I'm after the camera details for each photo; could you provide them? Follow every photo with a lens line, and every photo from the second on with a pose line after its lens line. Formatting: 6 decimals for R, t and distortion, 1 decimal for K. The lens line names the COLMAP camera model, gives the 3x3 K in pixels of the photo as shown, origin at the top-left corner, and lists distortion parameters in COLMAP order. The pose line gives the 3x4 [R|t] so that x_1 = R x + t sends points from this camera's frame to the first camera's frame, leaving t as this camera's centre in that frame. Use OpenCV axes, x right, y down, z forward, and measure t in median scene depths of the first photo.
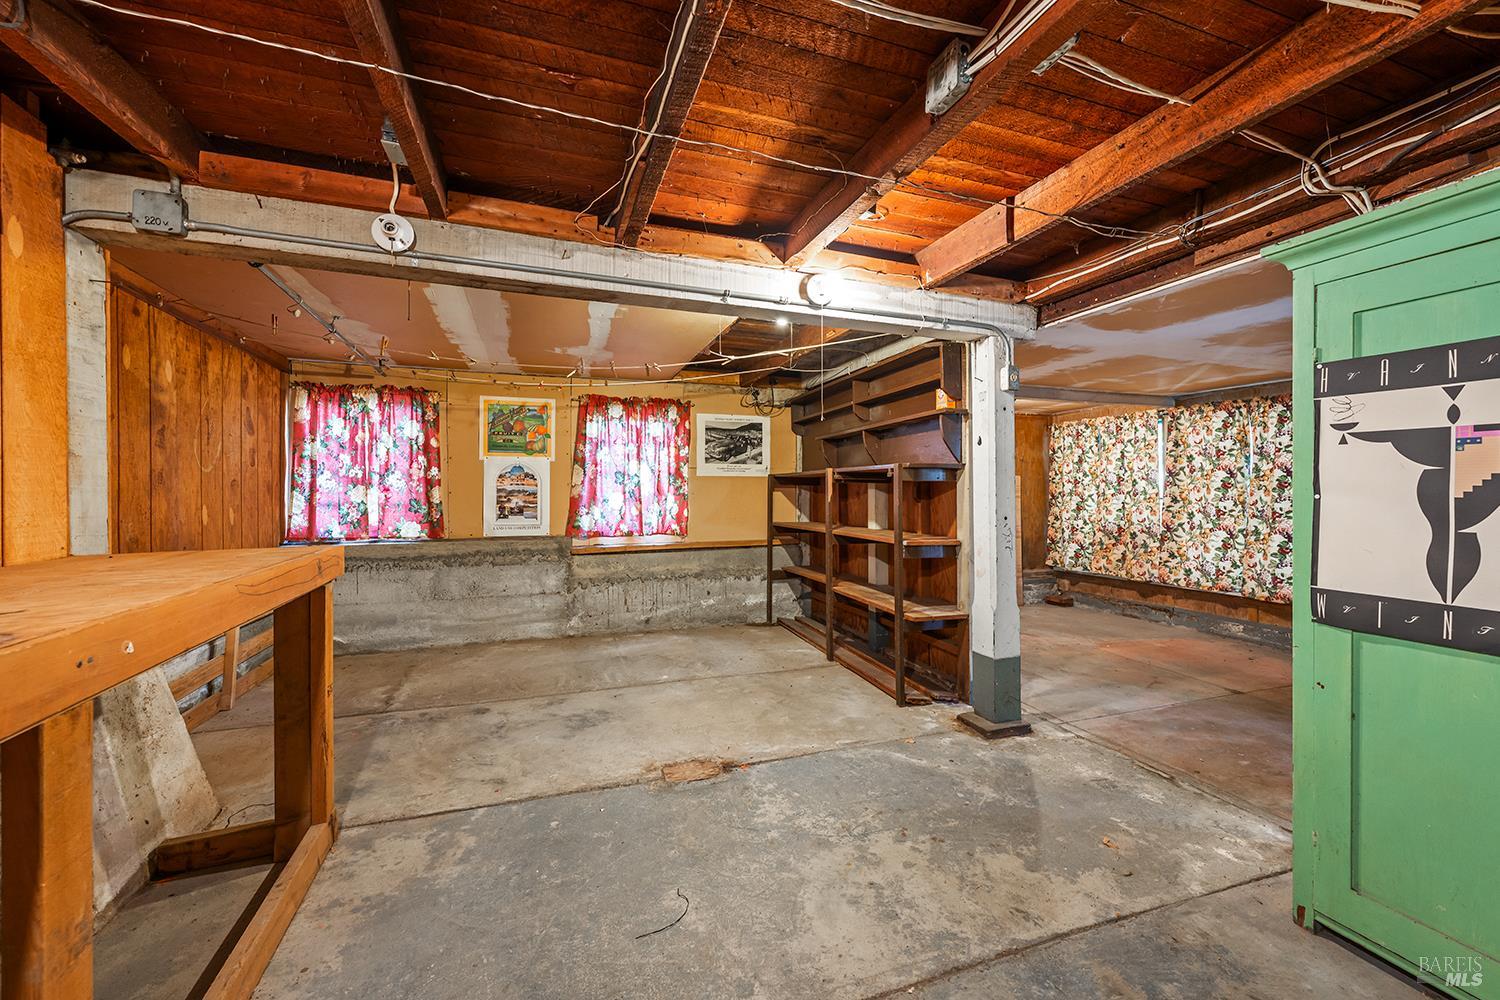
lens RADIAL K [[602.7, 0, 748.4], [0, 602.7, 508.0], [0, 0, 1]] dist [0.001022, 0.000089]
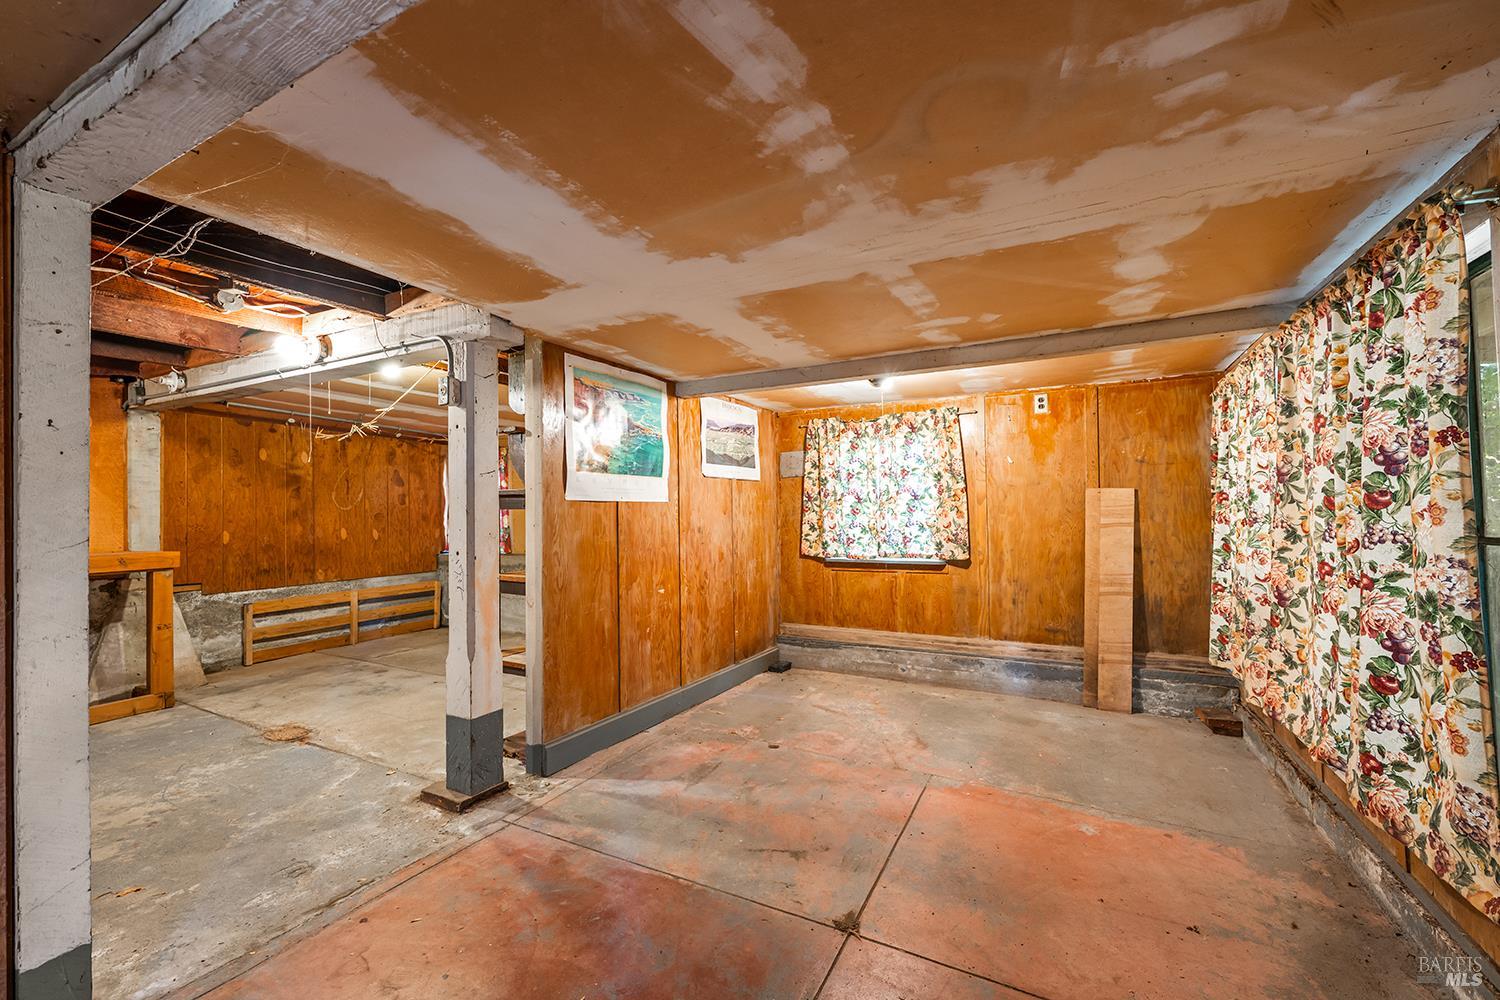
lens RADIAL K [[602.7, 0, 748.4], [0, 602.7, 508.0], [0, 0, 1]] dist [0.001022, 0.000089]
pose [[0.675395, -0.014405, -0.737315, 1.338890], [-0.010099, 0.999535, -0.028780, -0.028883], [0.737387, 0.026884, 0.674936, 0.709924]]
